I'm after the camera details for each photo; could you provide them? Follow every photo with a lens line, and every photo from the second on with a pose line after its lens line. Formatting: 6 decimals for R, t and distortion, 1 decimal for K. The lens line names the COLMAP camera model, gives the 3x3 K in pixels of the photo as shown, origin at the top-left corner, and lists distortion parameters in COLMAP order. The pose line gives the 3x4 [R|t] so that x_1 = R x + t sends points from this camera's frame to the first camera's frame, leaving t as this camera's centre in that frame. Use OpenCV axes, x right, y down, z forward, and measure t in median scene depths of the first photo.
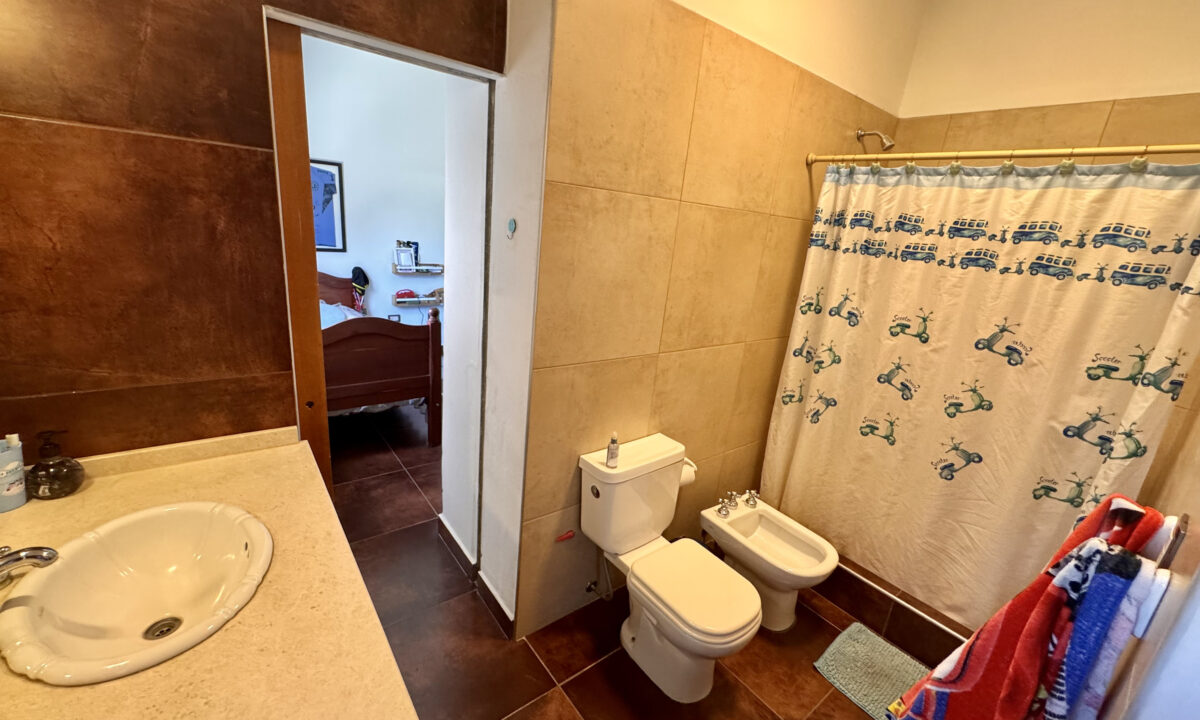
lens RADIAL K [[482.3, 0, 598.7], [0, 482.3, 358.7], [0, 0, 1]] dist [0.001214, -0.000093]
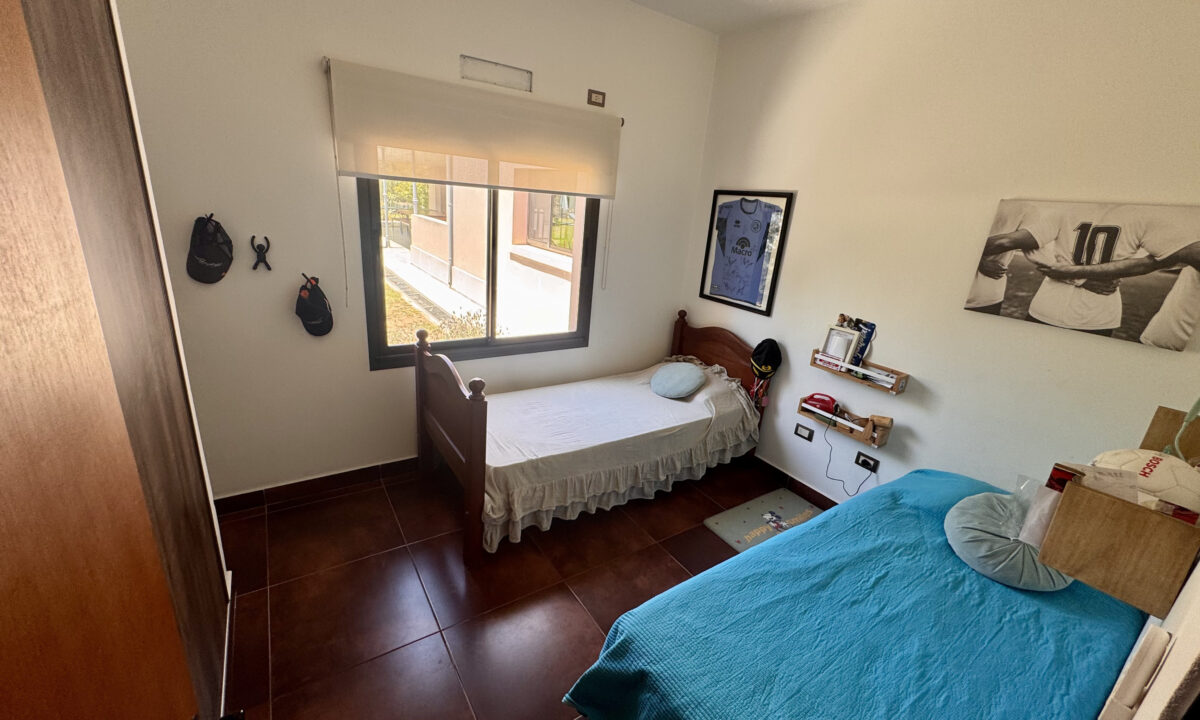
lens RADIAL K [[482.3, 0, 593.5], [0, 482.3, 354.8], [0, 0, 1]] dist [0.001214, -0.000093]
pose [[-0.072051, 0.213532, -0.974275, 0.588431], [-0.359739, 0.905502, 0.225063, -0.711808], [0.930267, 0.366701, 0.011574, 2.322593]]
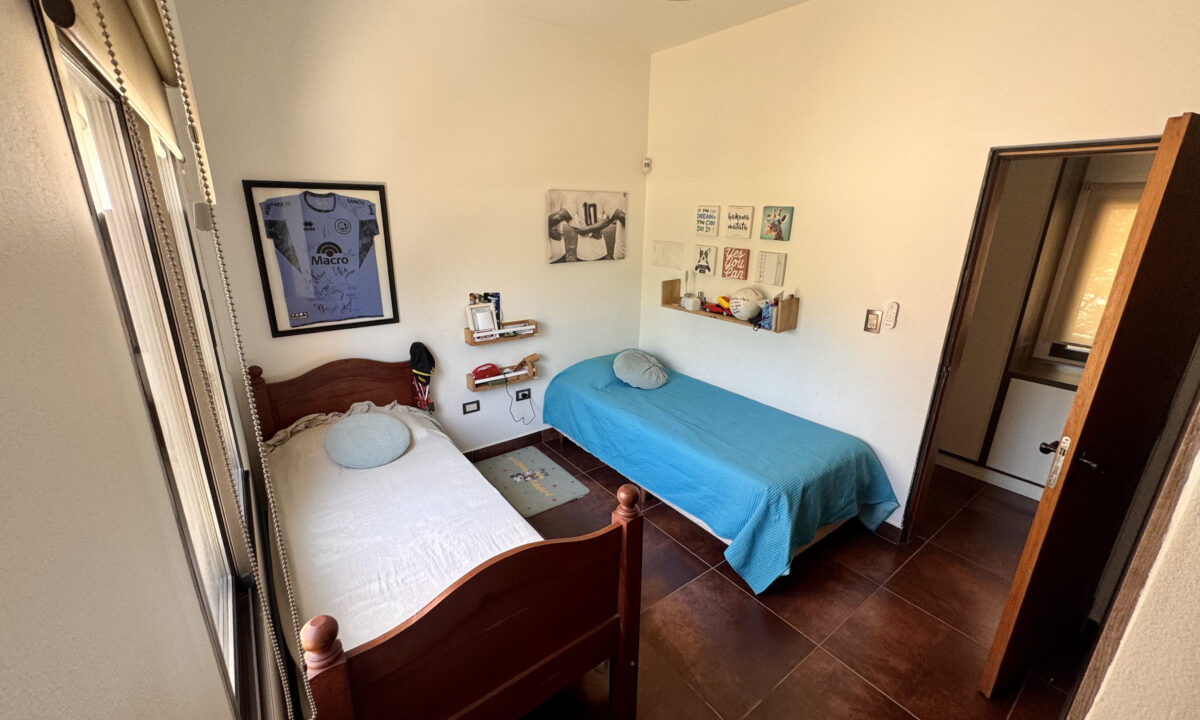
lens RADIAL K [[482.3, 0, 598.0], [0, 482.3, 358.4], [0, 0, 1]] dist [0.001214, -0.000093]
pose [[0.996761, -0.068686, -0.041836, -0.706561], [0.069396, 0.997464, 0.015774, -0.494807], [0.040646, -0.018626, 0.999000, 1.102525]]
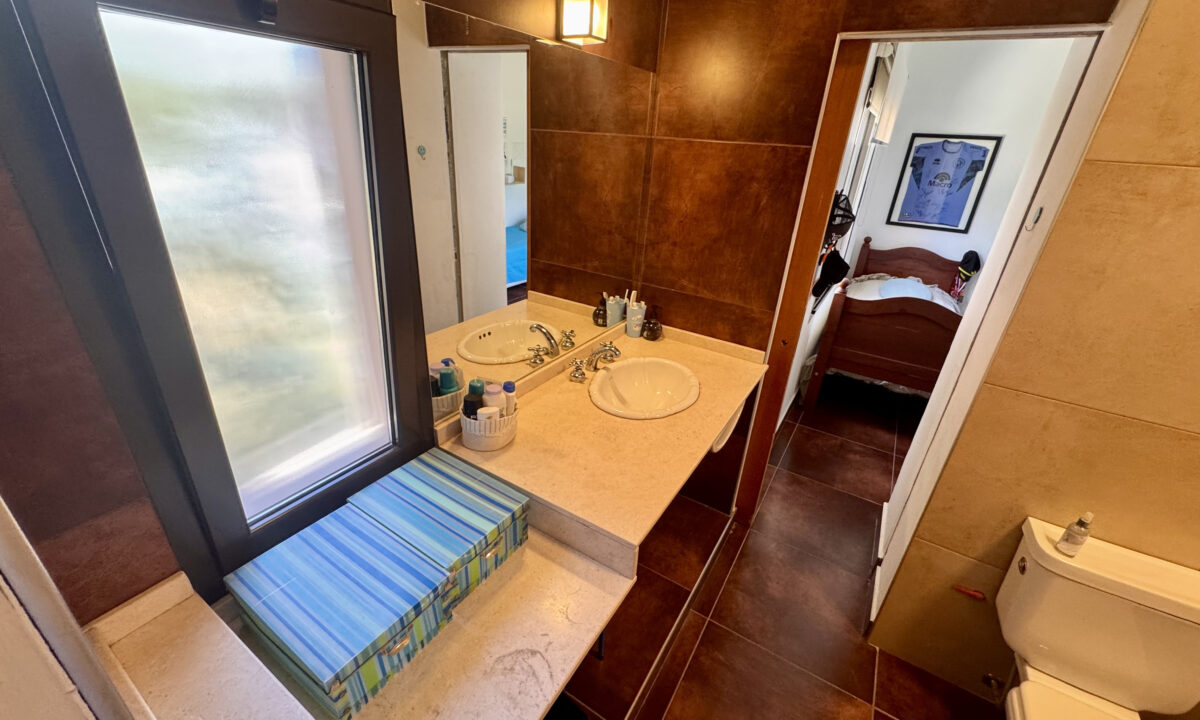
lens RADIAL K [[482.3, 0, 598.5], [0, 482.3, 357.6], [0, 0, 1]] dist [0.001214, -0.000093]
pose [[0.353562, 0.323593, -0.877657, 0.380422], [-0.283949, 0.931113, 0.228914, -0.022587], [0.891273, 0.168274, 0.421090, 0.012948]]
